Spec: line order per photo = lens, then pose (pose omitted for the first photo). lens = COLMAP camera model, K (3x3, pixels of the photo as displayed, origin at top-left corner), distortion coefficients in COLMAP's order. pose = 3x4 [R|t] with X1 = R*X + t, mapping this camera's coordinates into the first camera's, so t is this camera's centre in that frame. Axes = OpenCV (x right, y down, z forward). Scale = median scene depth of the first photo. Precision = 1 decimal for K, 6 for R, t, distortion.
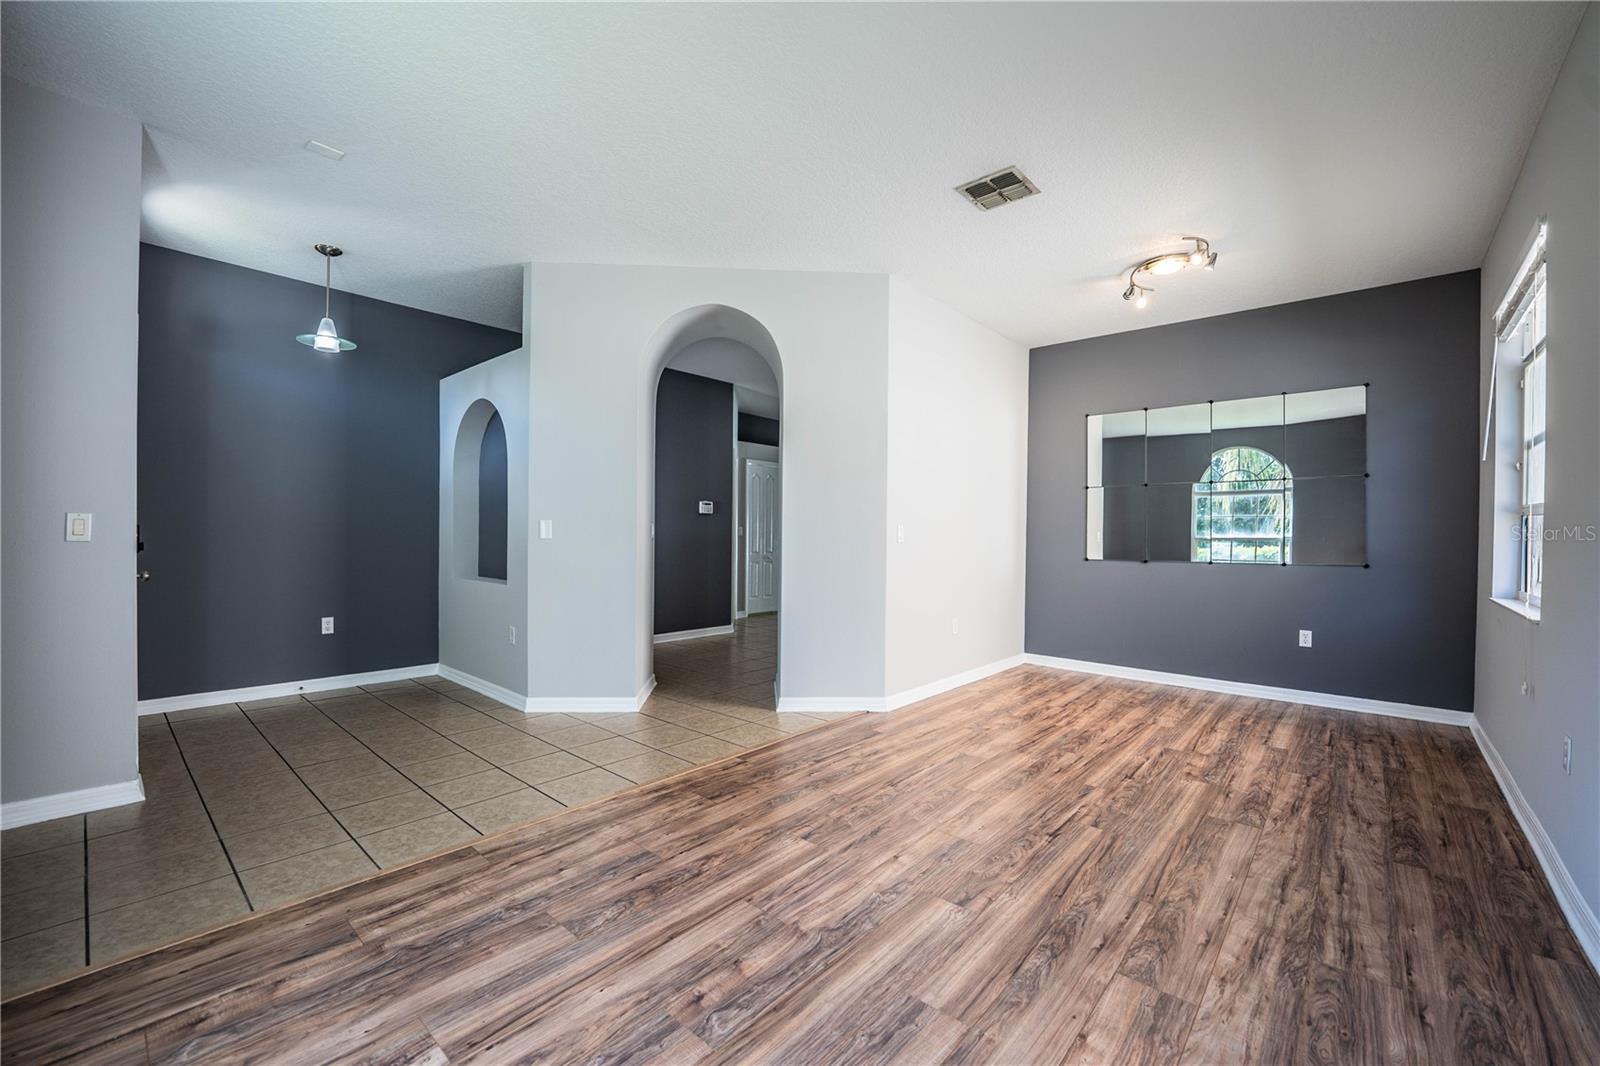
lens RADIAL K [[652.7, 0, 802.4], [0, 652.7, 535.1], [0, 0, 1]] dist [-0.026981, 0.003093]
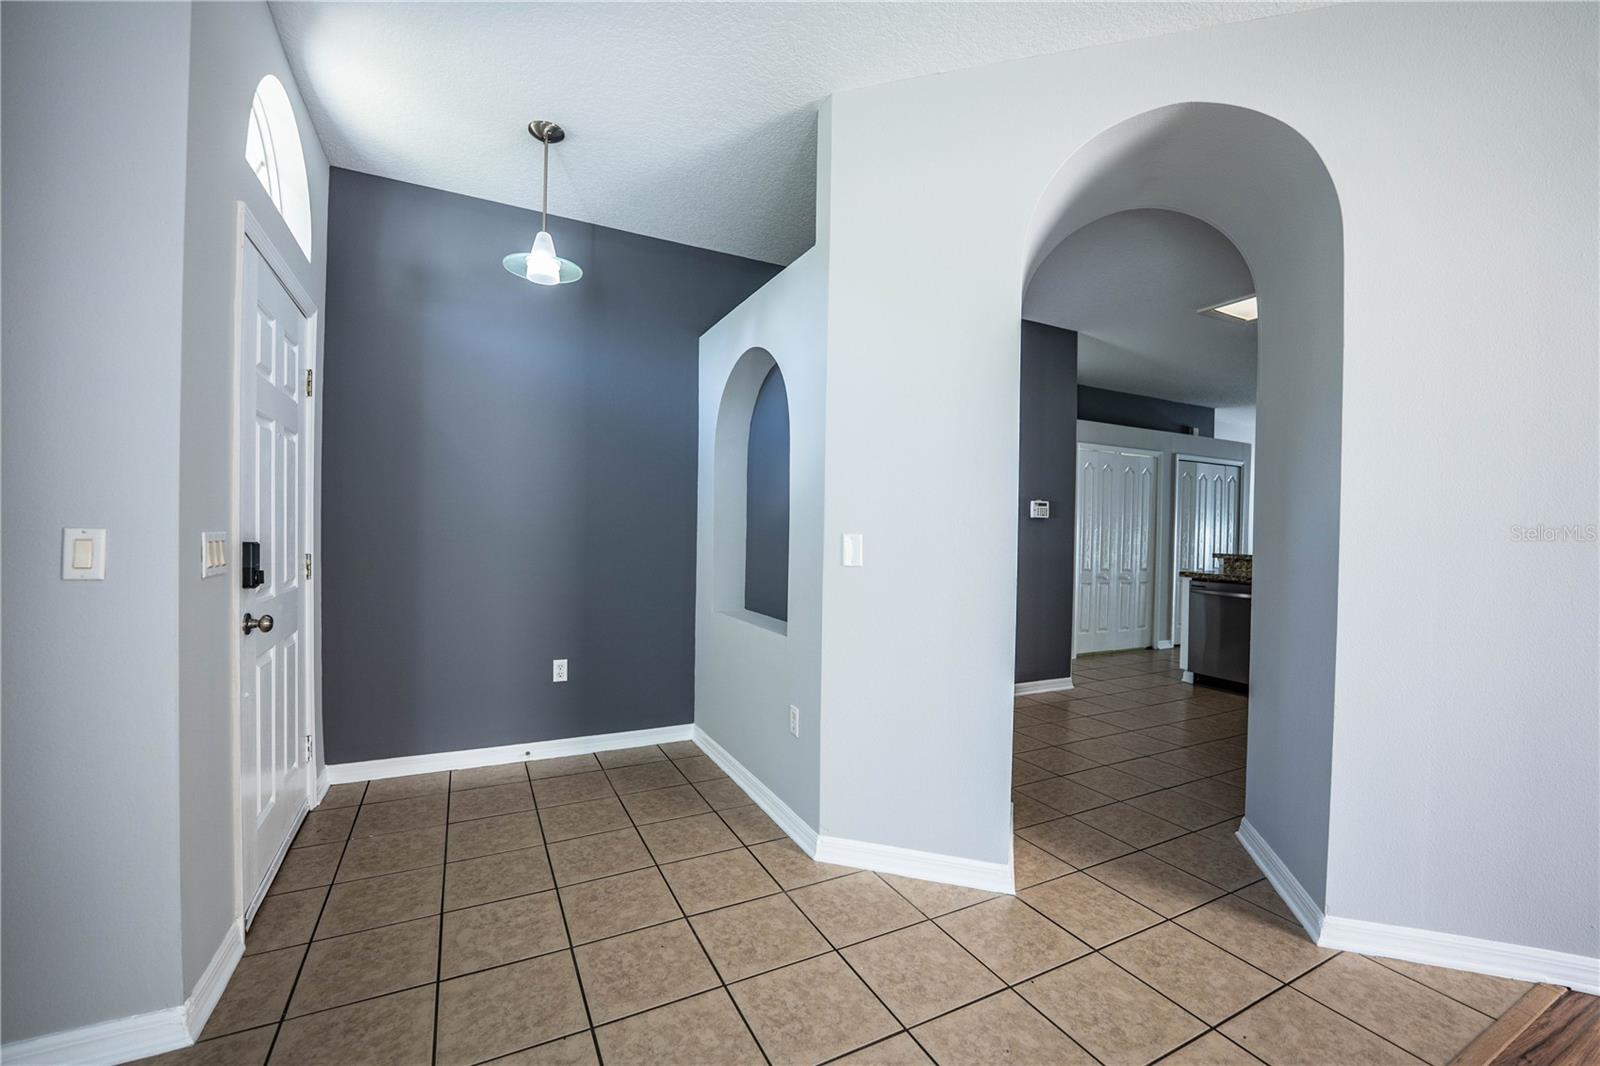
lens RADIAL K [[652.7, 0, 798.8], [0, 652.7, 537.9], [0, 0, 1]] dist [-0.026981, 0.003093]
pose [[0.929557, 0.011491, -0.368499, -0.276812], [-0.010378, 0.999934, 0.005001, -0.026984], [0.368532, -0.000824, 0.929615, 0.544363]]
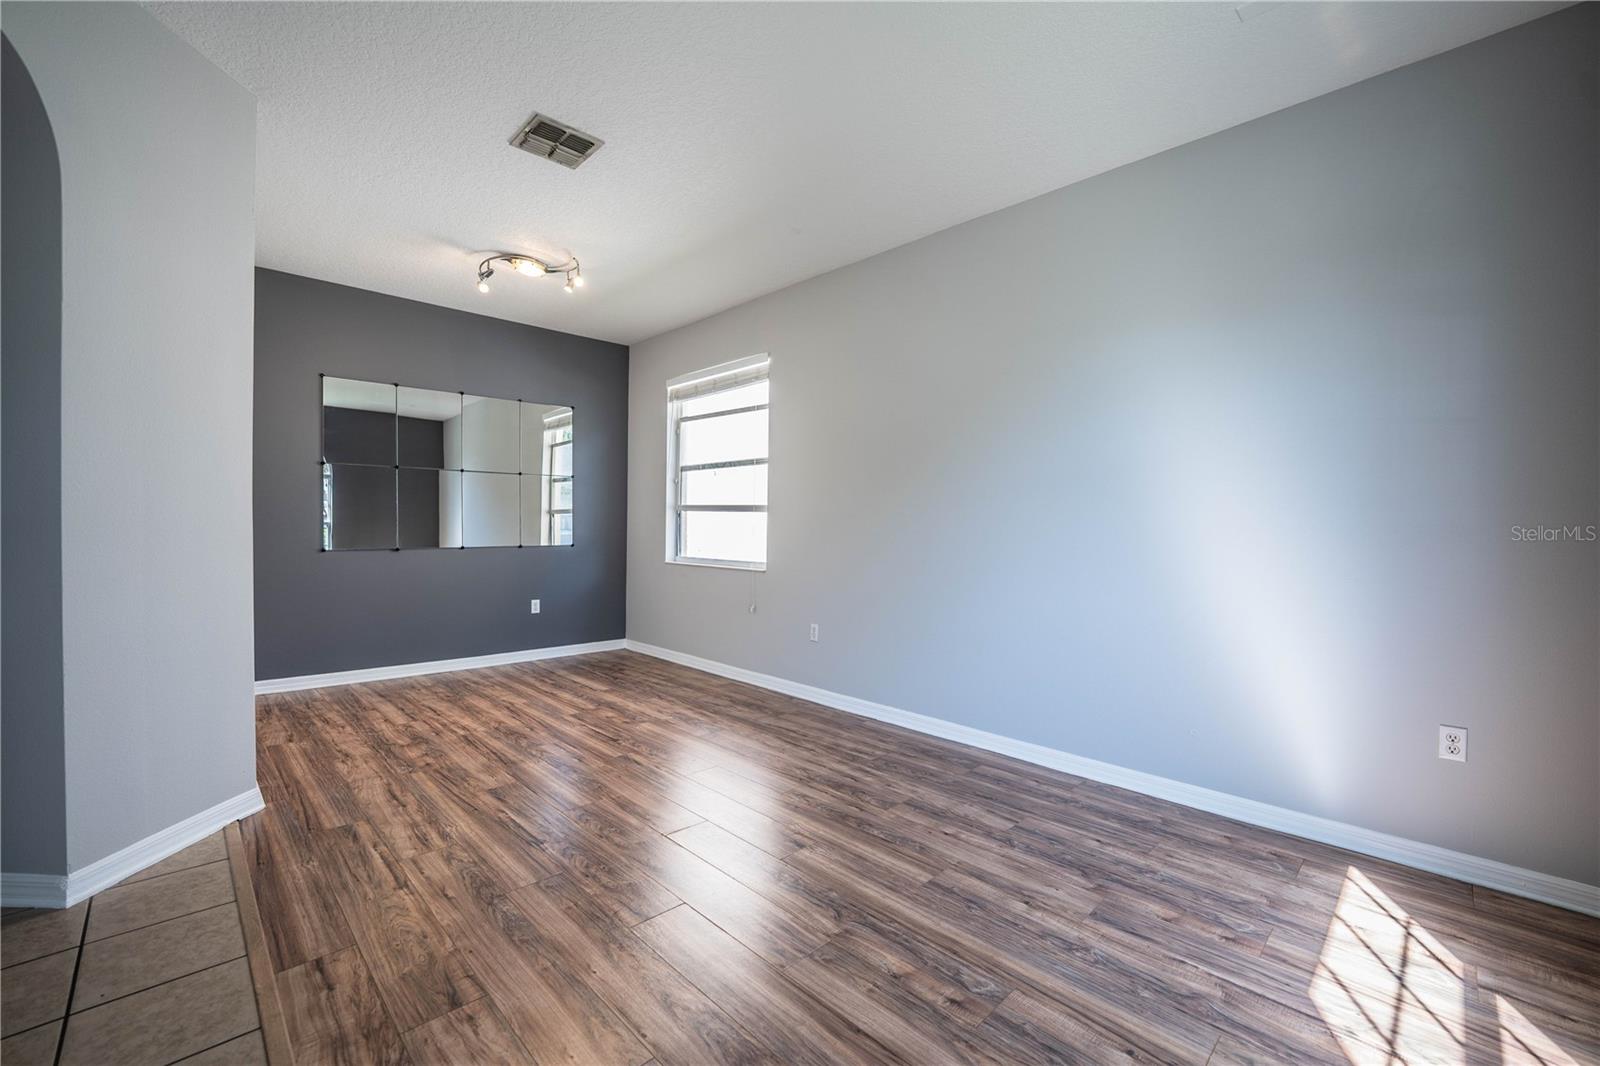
lens RADIAL K [[652.7, 0, 798.9], [0, 652.7, 534.3], [0, 0, 1]] dist [-0.026981, 0.003093]
pose [[0.071952, -0.022385, 0.997157, -0.552157], [-0.008226, 0.999701, 0.023036, -0.011473], [-0.997374, -0.009860, 0.071746, 0.562704]]
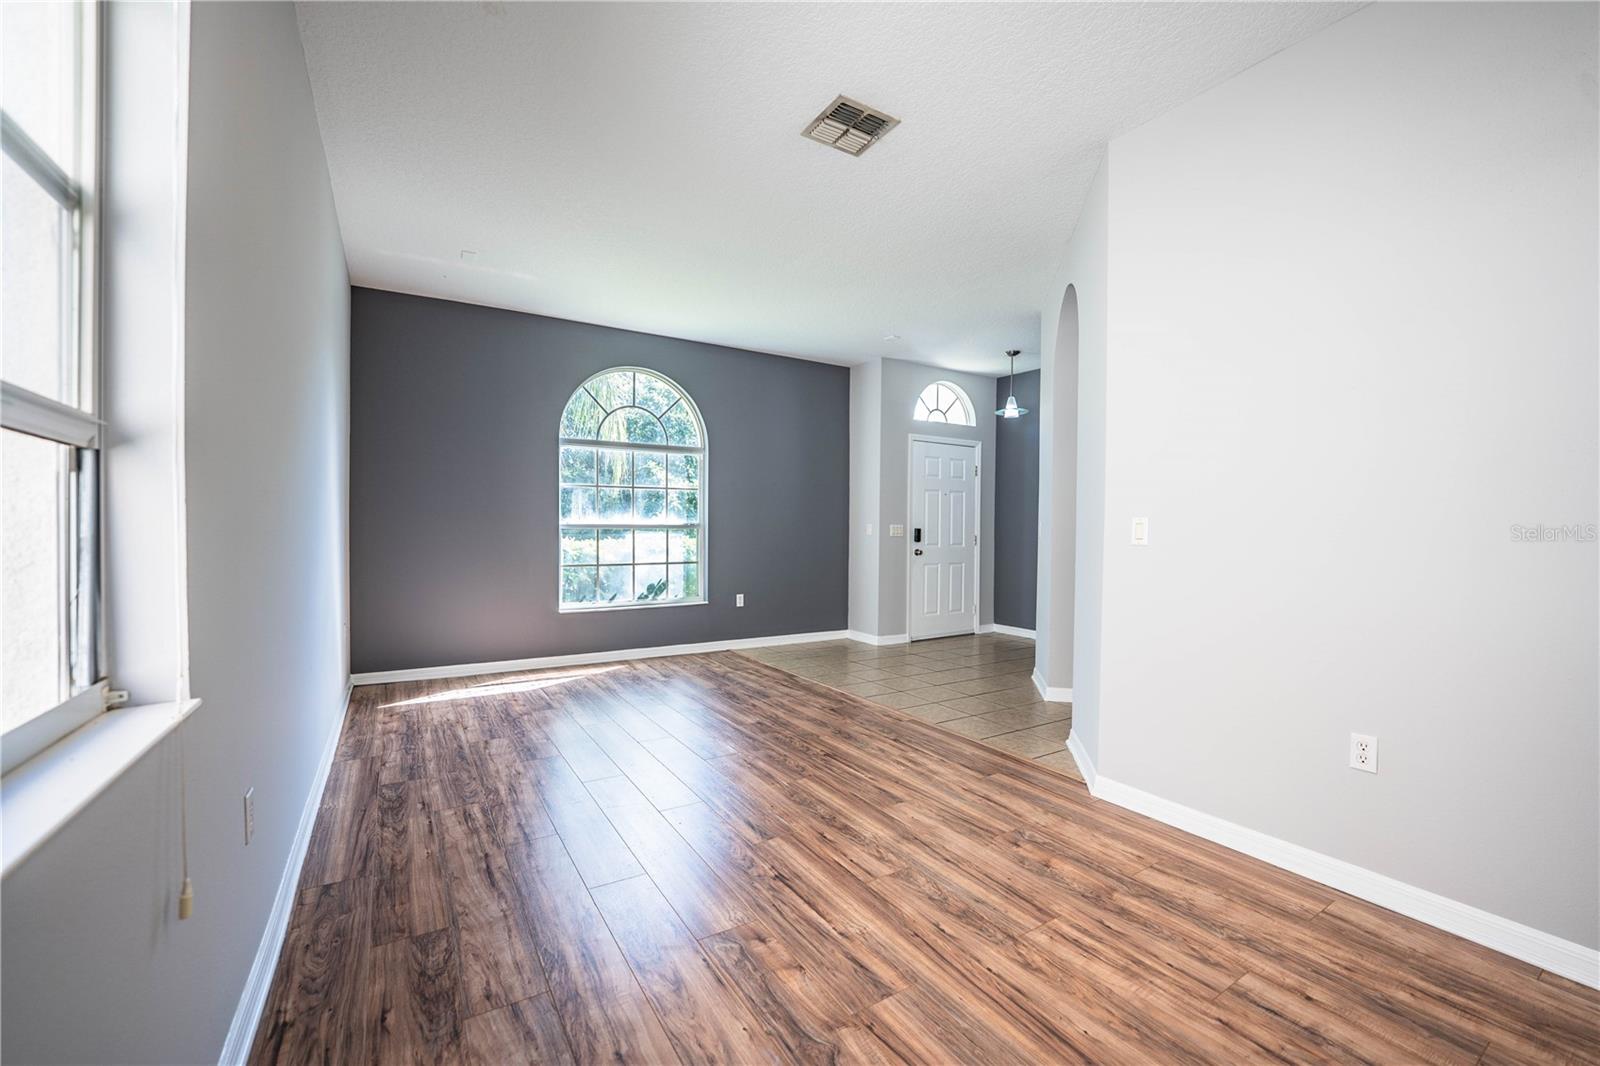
lens RADIAL K [[652.7, 0, 801.2], [0, 652.7, 540.3], [0, 0, 1]] dist [-0.026981, 0.003093]
pose [[-0.287781, 0.004094, -0.957687, 1.081670], [-0.016905, 0.999813, 0.009354, 0.008359], [0.957547, 0.018881, -0.287658, 1.132942]]
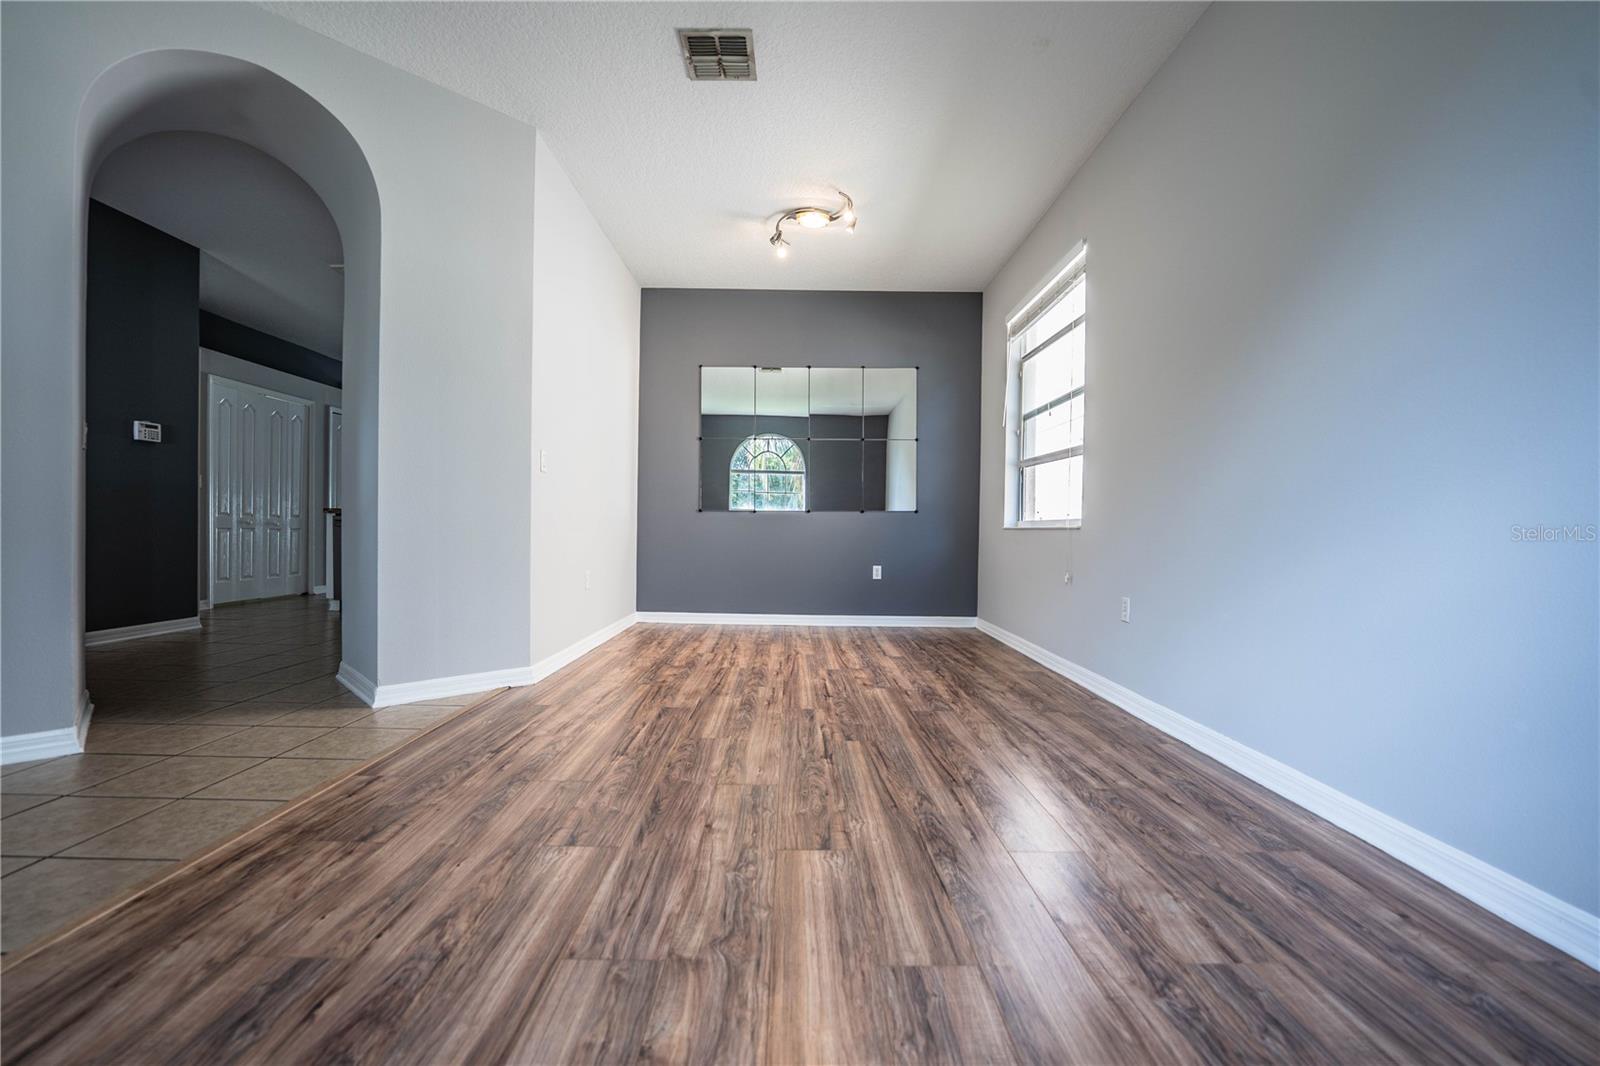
lens RADIAL K [[652.7, 0, 801.9], [0, 652.7, 536.1], [0, 0, 1]] dist [-0.026981, 0.003093]
pose [[0.741208, -0.008944, 0.671216, -0.196208], [-0.002088, 0.999876, 0.015629, 0.099899], [-0.671272, -0.012986, 0.741097, 0.253684]]
